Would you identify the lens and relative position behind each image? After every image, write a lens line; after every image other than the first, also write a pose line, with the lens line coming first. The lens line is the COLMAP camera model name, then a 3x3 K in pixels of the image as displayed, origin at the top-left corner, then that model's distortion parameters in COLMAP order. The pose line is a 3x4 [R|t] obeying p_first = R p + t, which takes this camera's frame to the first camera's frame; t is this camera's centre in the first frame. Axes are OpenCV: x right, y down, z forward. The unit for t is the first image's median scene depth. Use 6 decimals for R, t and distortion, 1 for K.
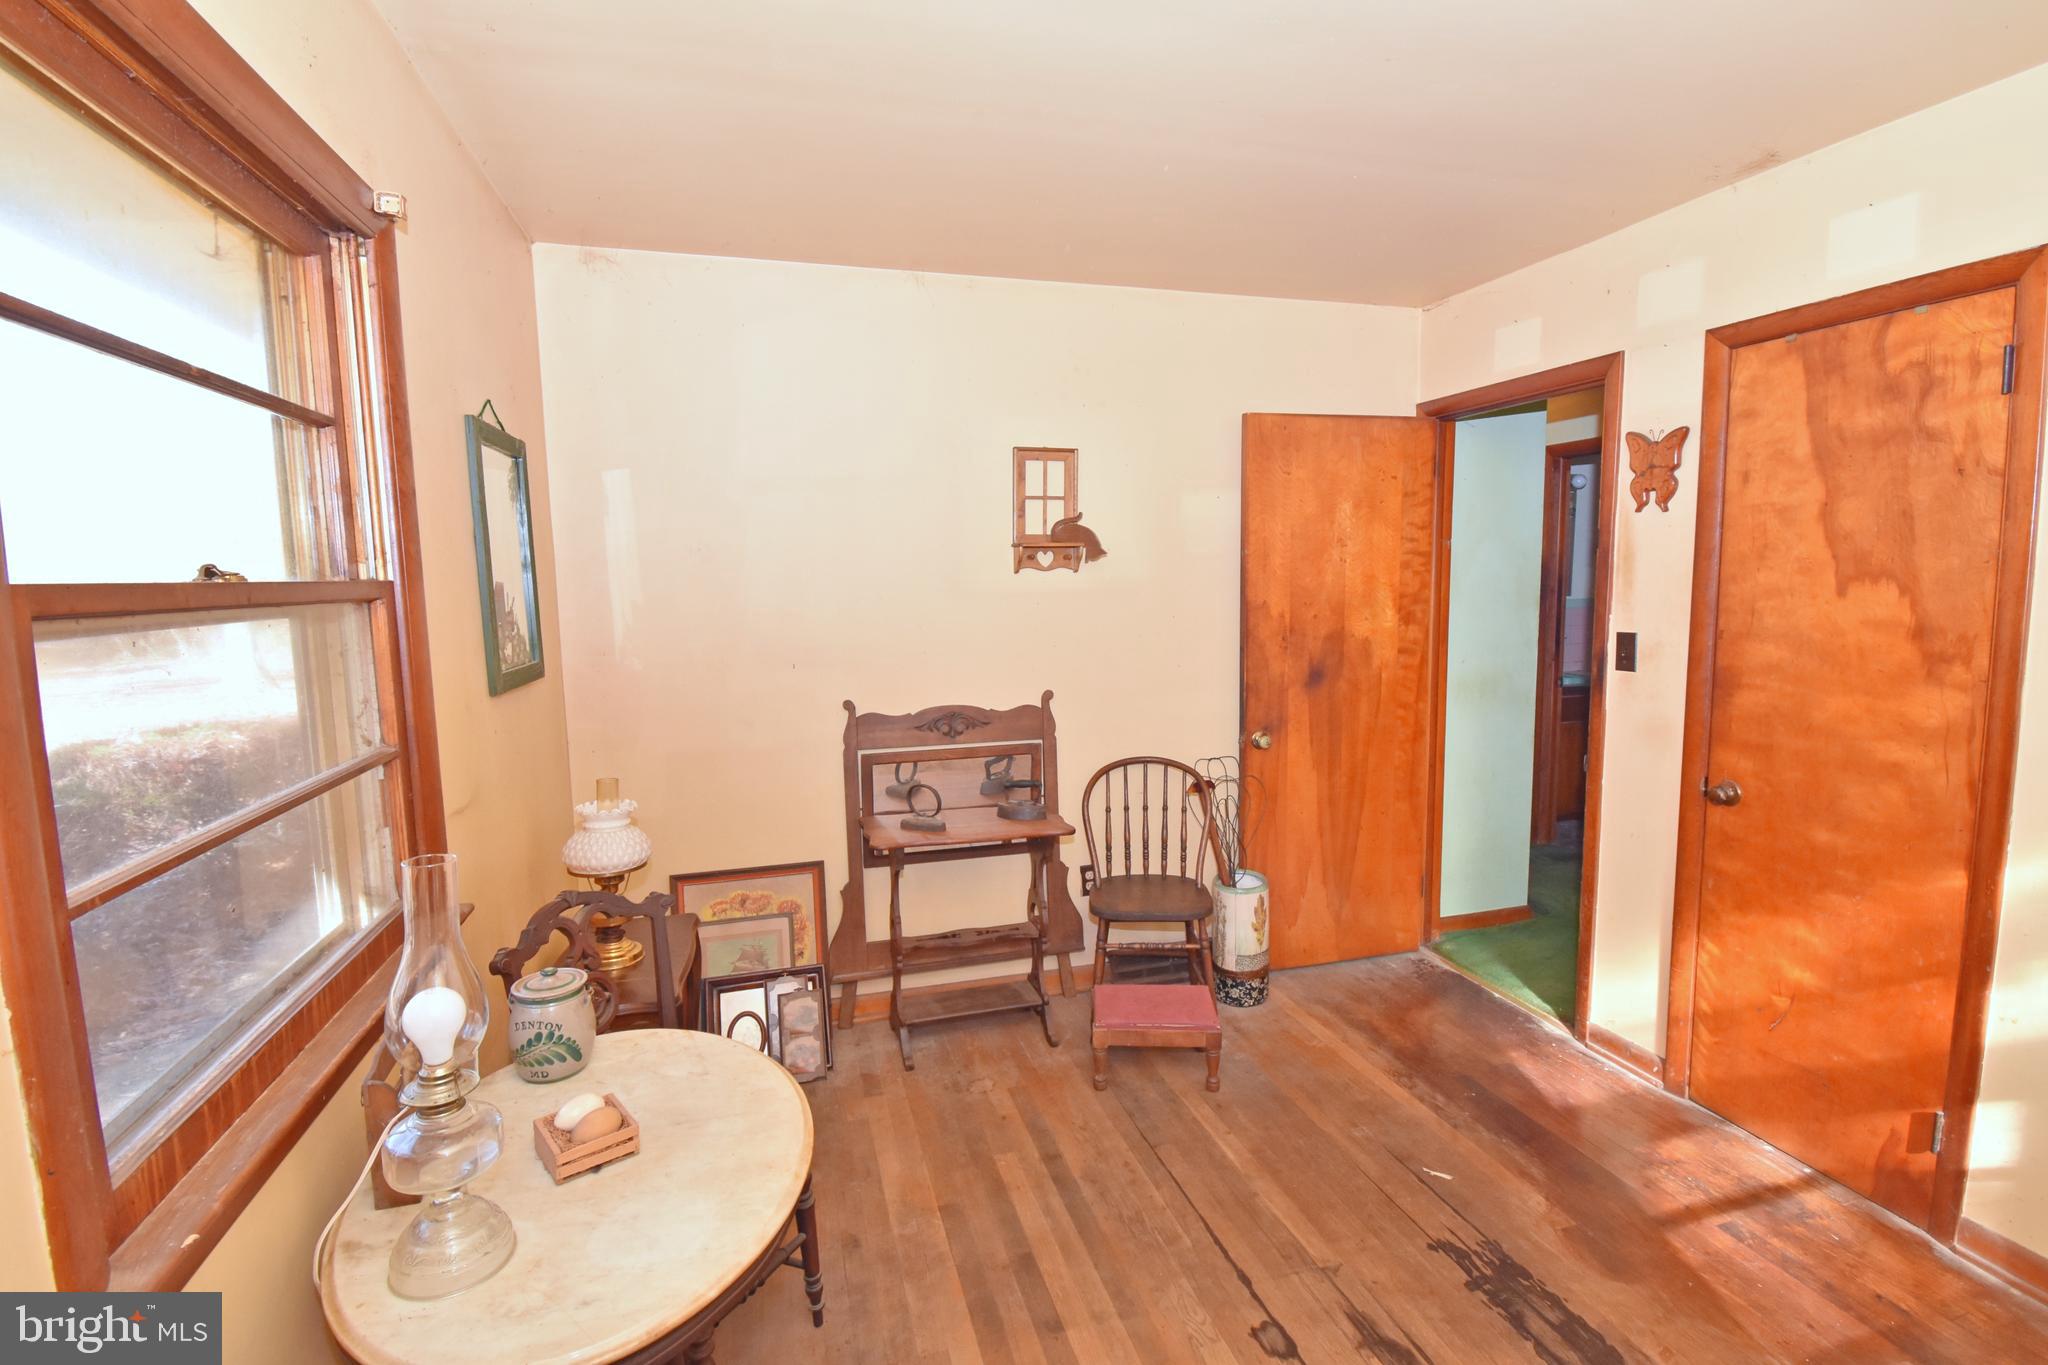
lens RADIAL K [[952.6, 0, 1042.7], [0, 952.6, 681.1], [0, 0, 1]] dist [0.014520, -0.028062]
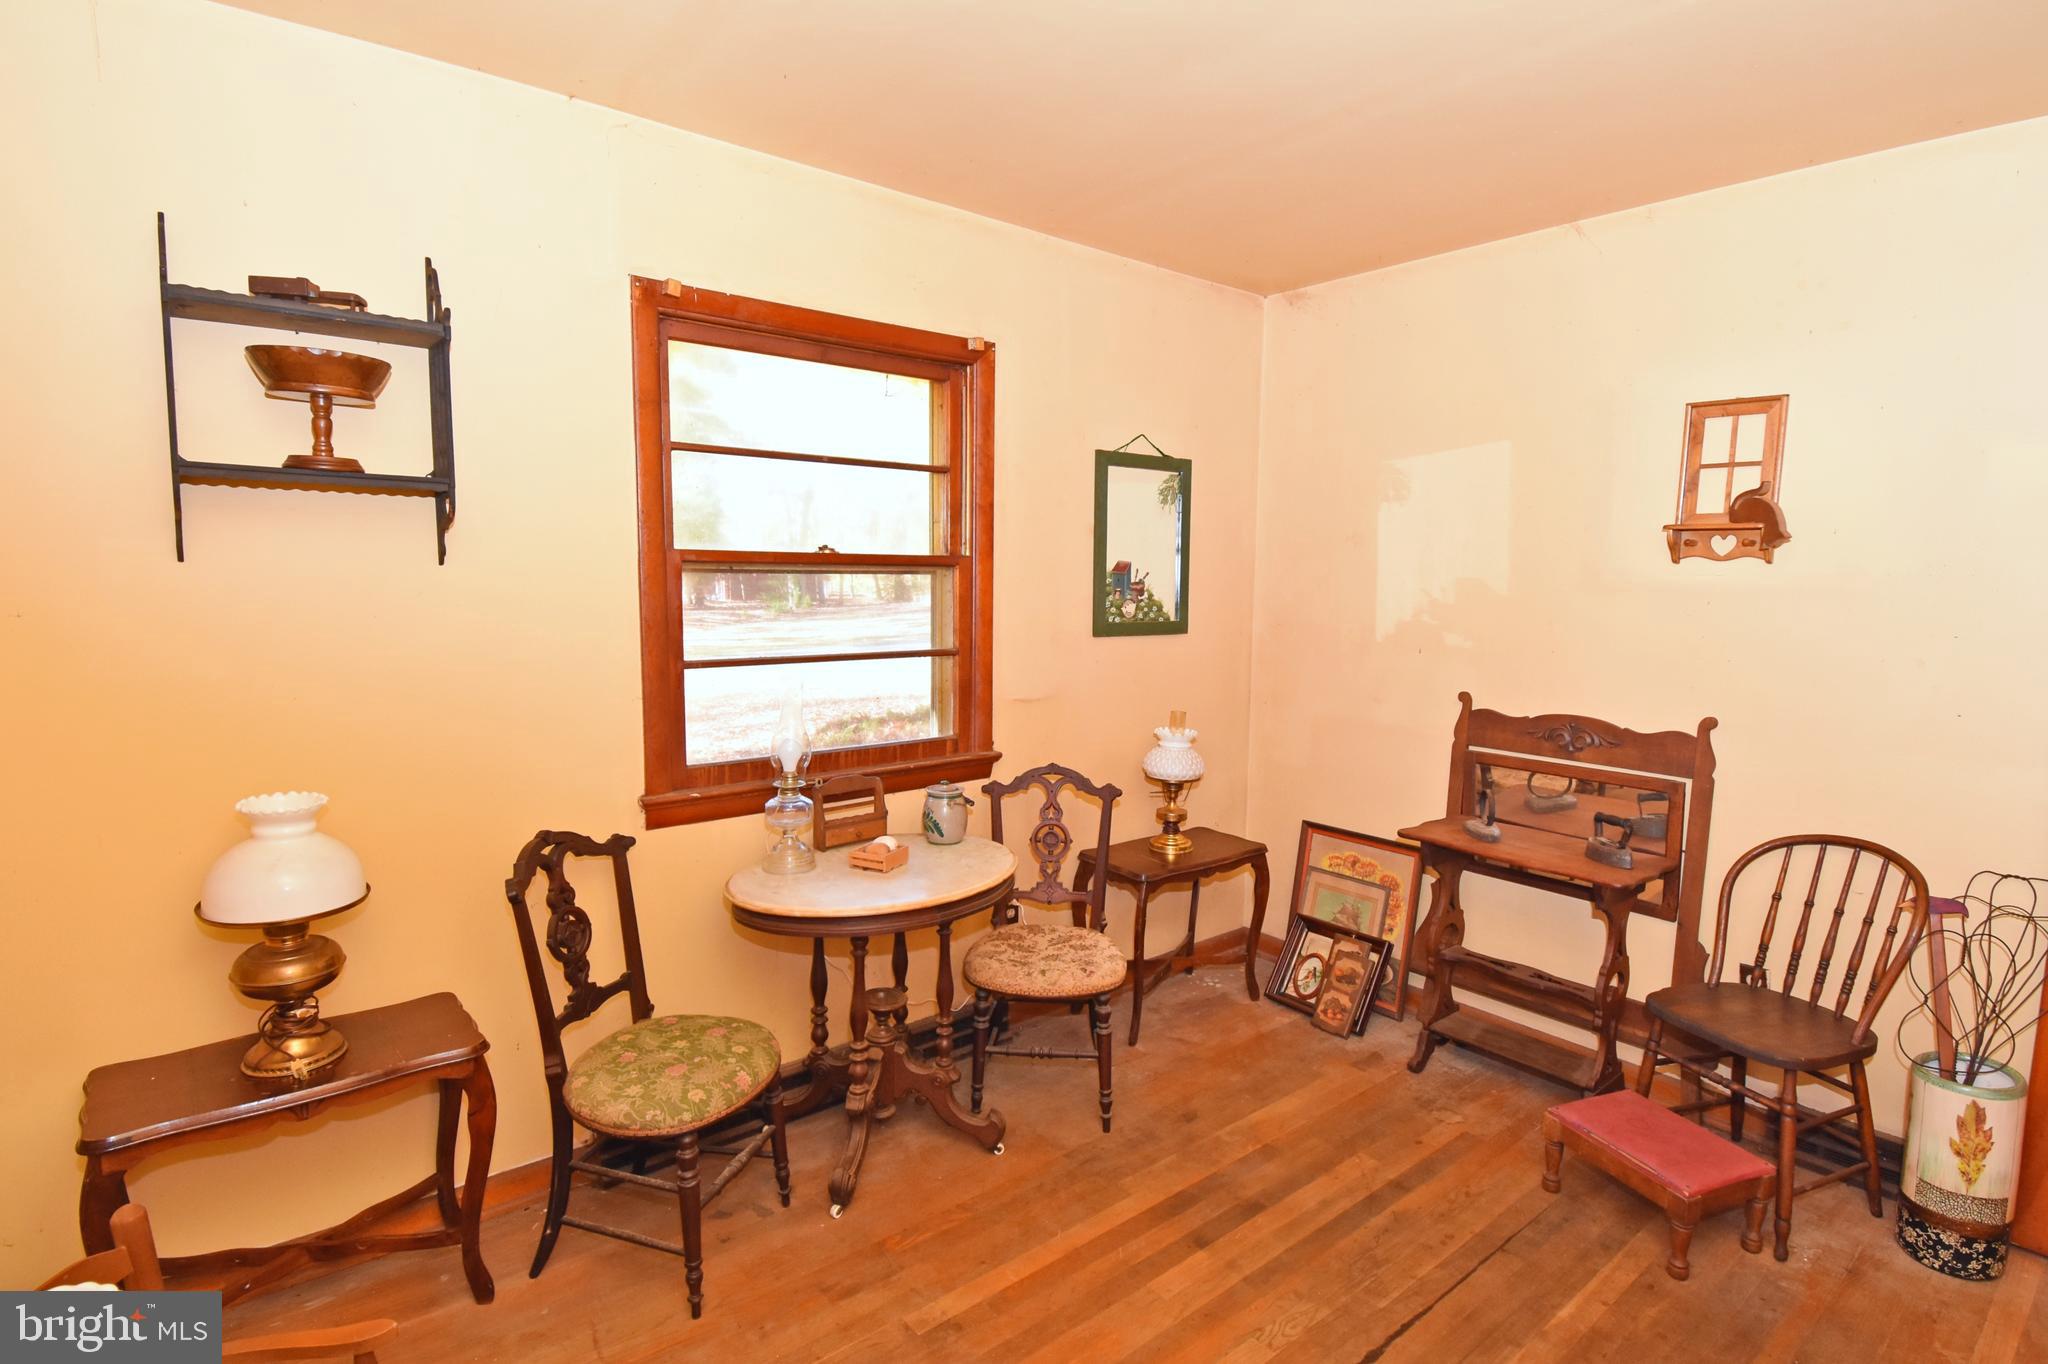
lens RADIAL K [[1034.0, 0, 1033.7], [0, 1034.0, 682.3], [0, 0, 1]] dist [-0.000878, -0.014692]
pose [[0.385927, 0.119313, -0.914781, 0.555187], [-0.119268, 0.989732, 0.078772, -0.018622], [0.914787, 0.078704, 0.396195, 0.177620]]
